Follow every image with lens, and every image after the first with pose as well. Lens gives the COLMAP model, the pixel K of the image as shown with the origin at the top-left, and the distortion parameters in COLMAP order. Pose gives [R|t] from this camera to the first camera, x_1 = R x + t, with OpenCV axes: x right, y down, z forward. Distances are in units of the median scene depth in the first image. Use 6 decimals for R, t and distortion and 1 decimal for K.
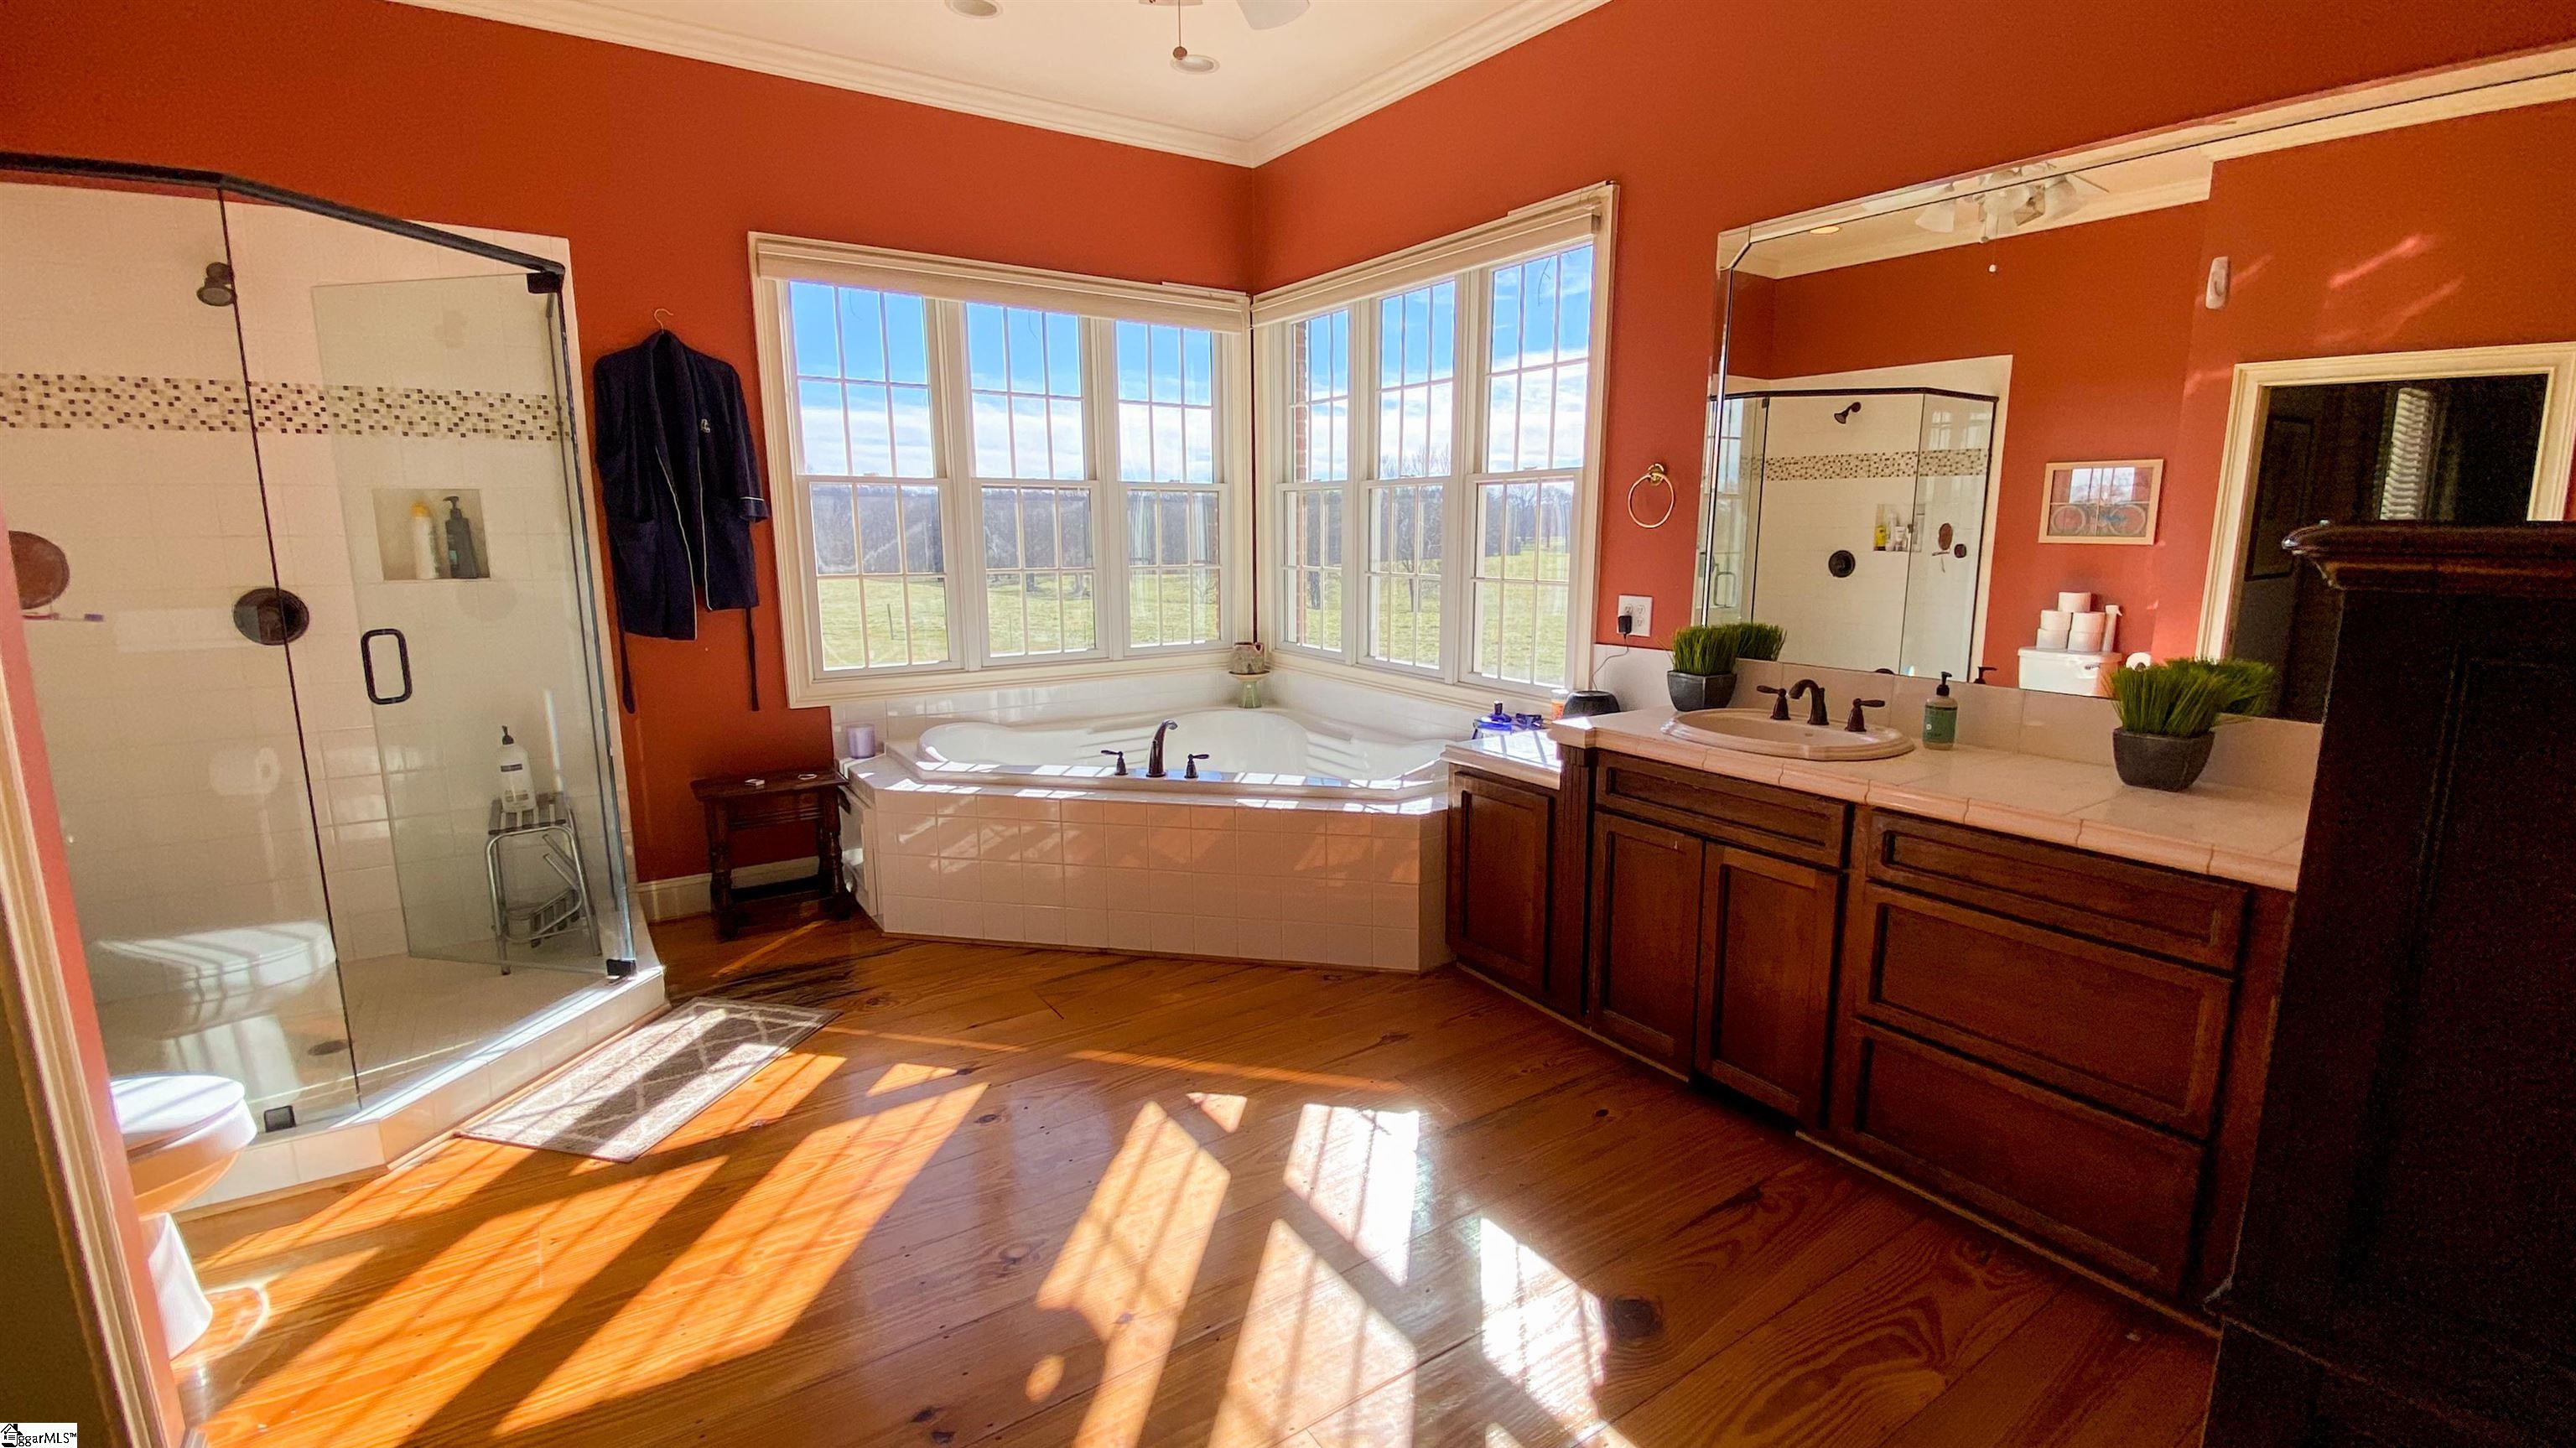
lens RADIAL K [[1082.6, 0, 1301.6], [0, 1082.6, 720.9], [0, 0, 1]] dist [0.025867, -0.023560]
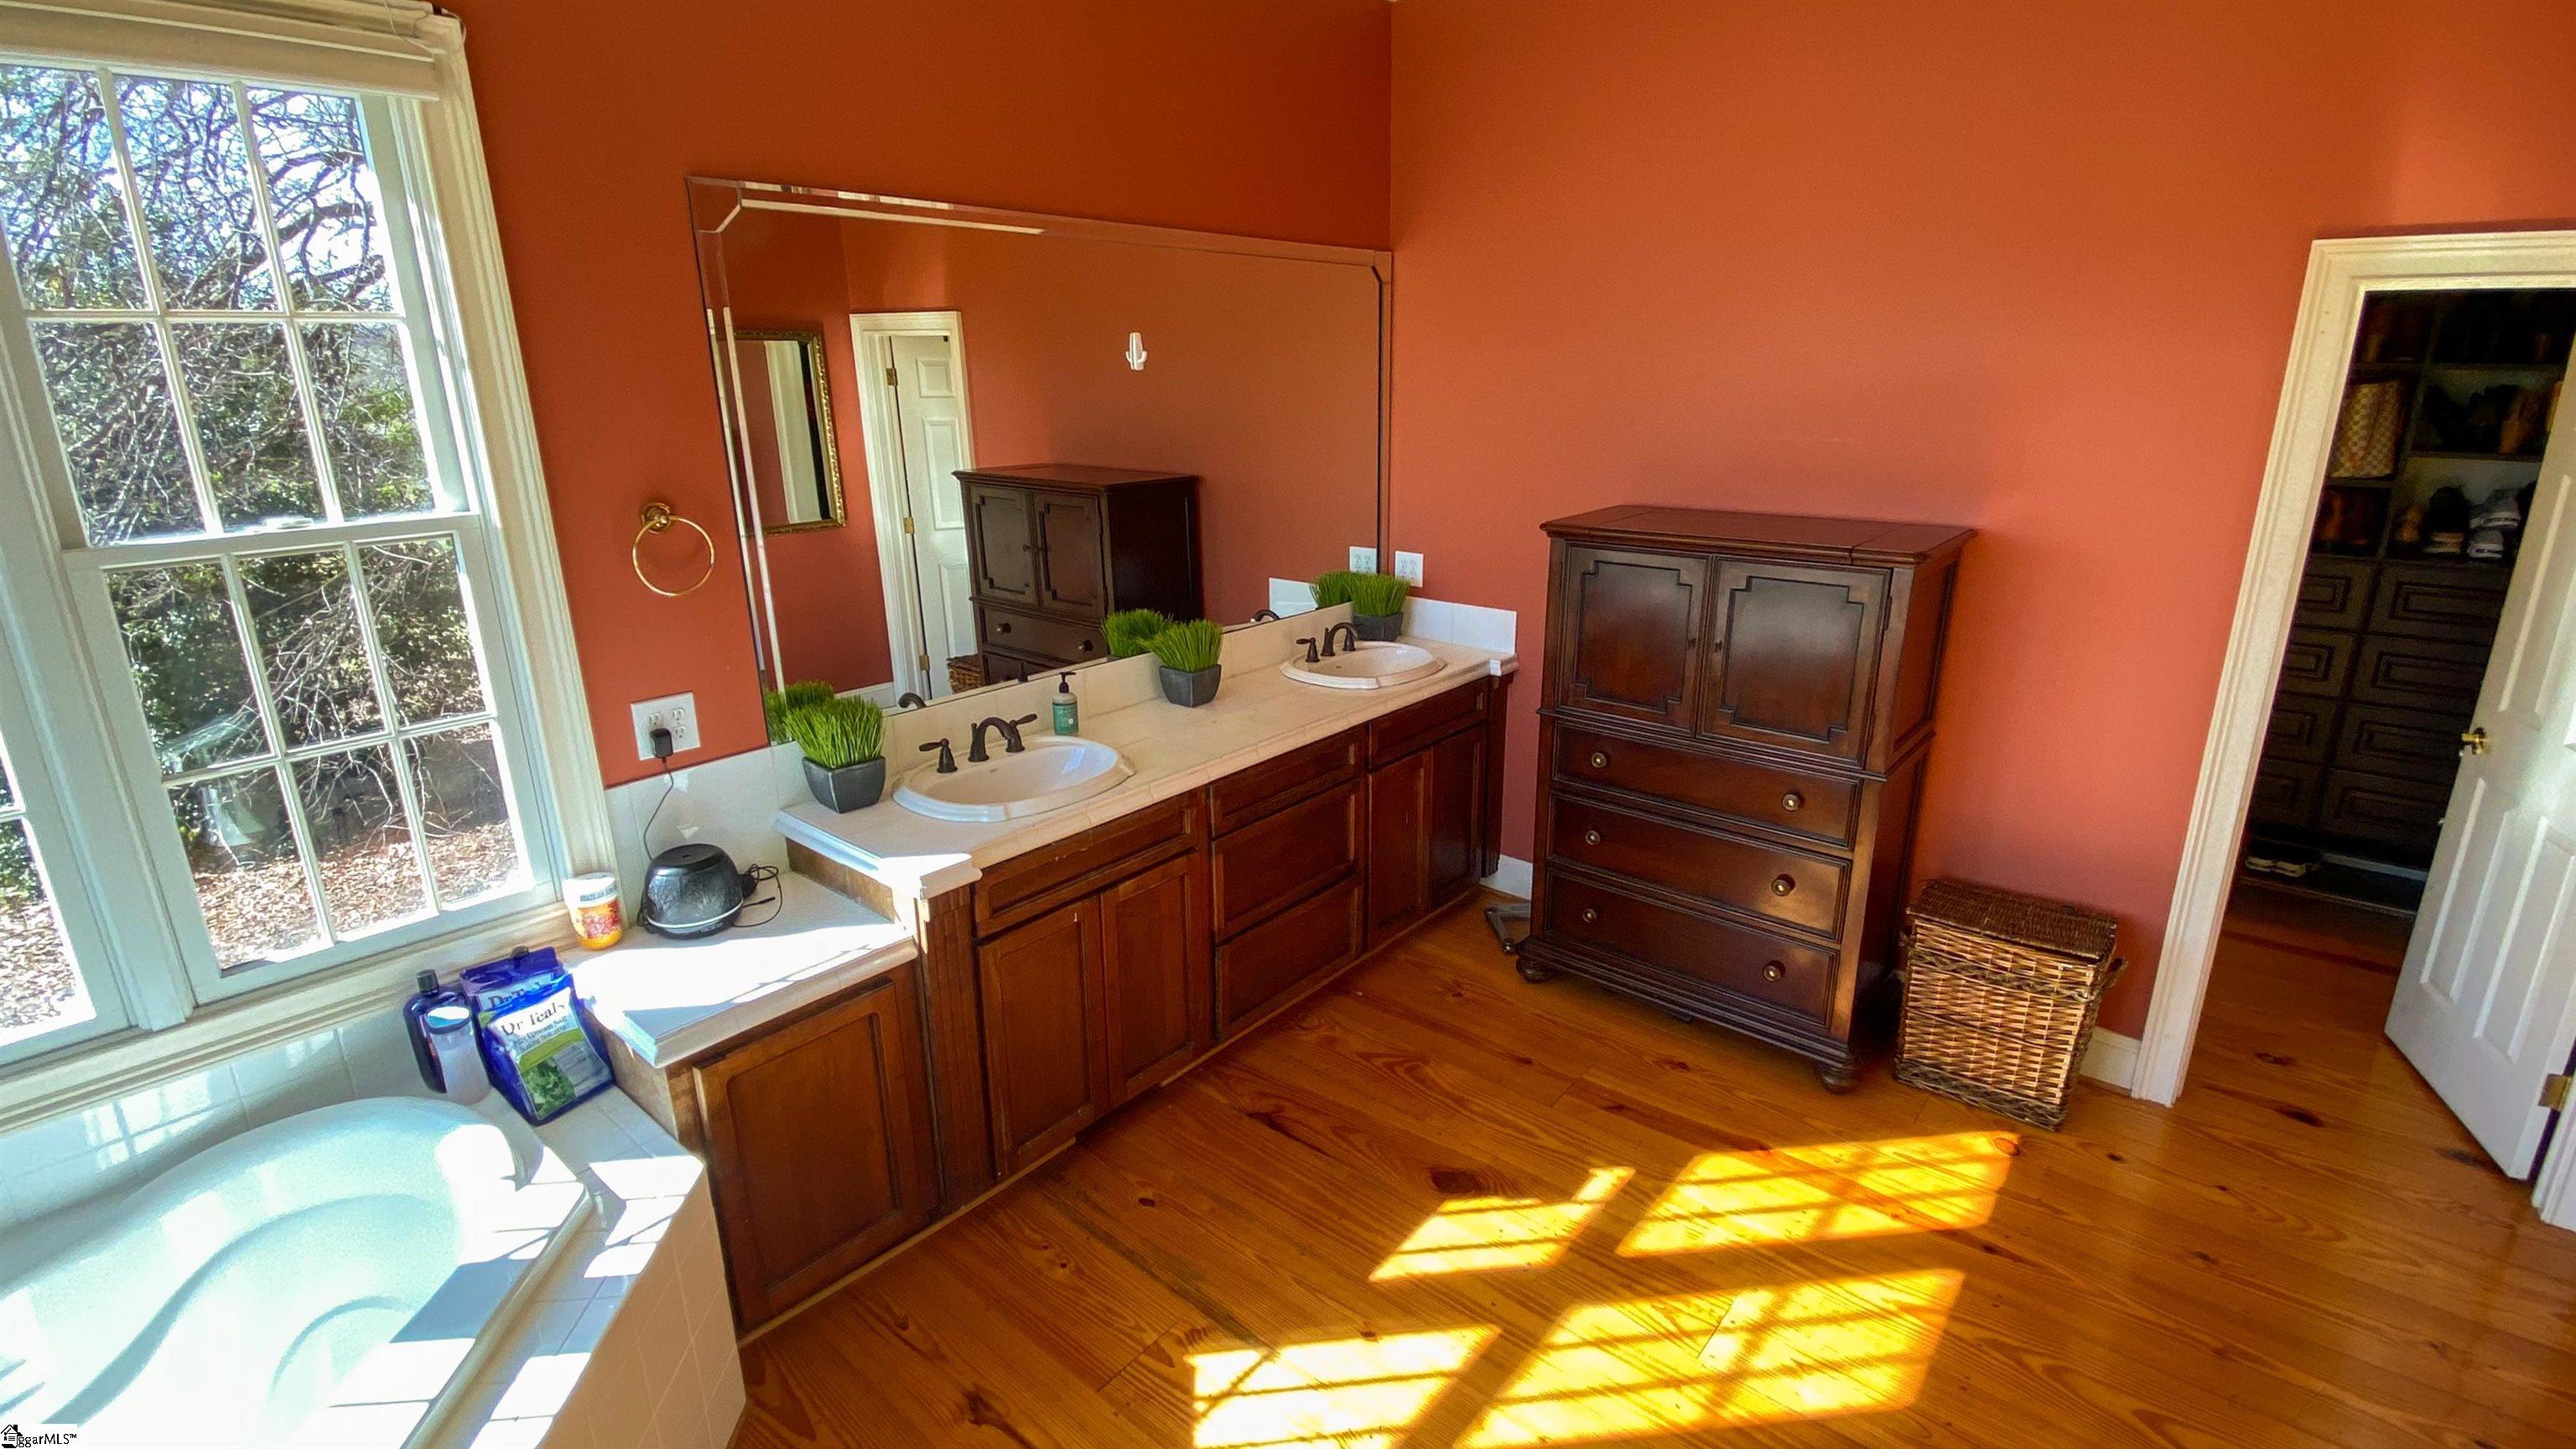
lens RADIAL K [[1082.6, 0, 1301.6], [0, 1082.6, 721.4], [0, 0, 1]] dist [0.025867, -0.023560]
pose [[-0.229981, -0.282652, 0.931245, -0.517303], [0.192017, 0.924904, 0.328148, -0.309163], [-0.954064, 0.254283, -0.158437, 0.918745]]
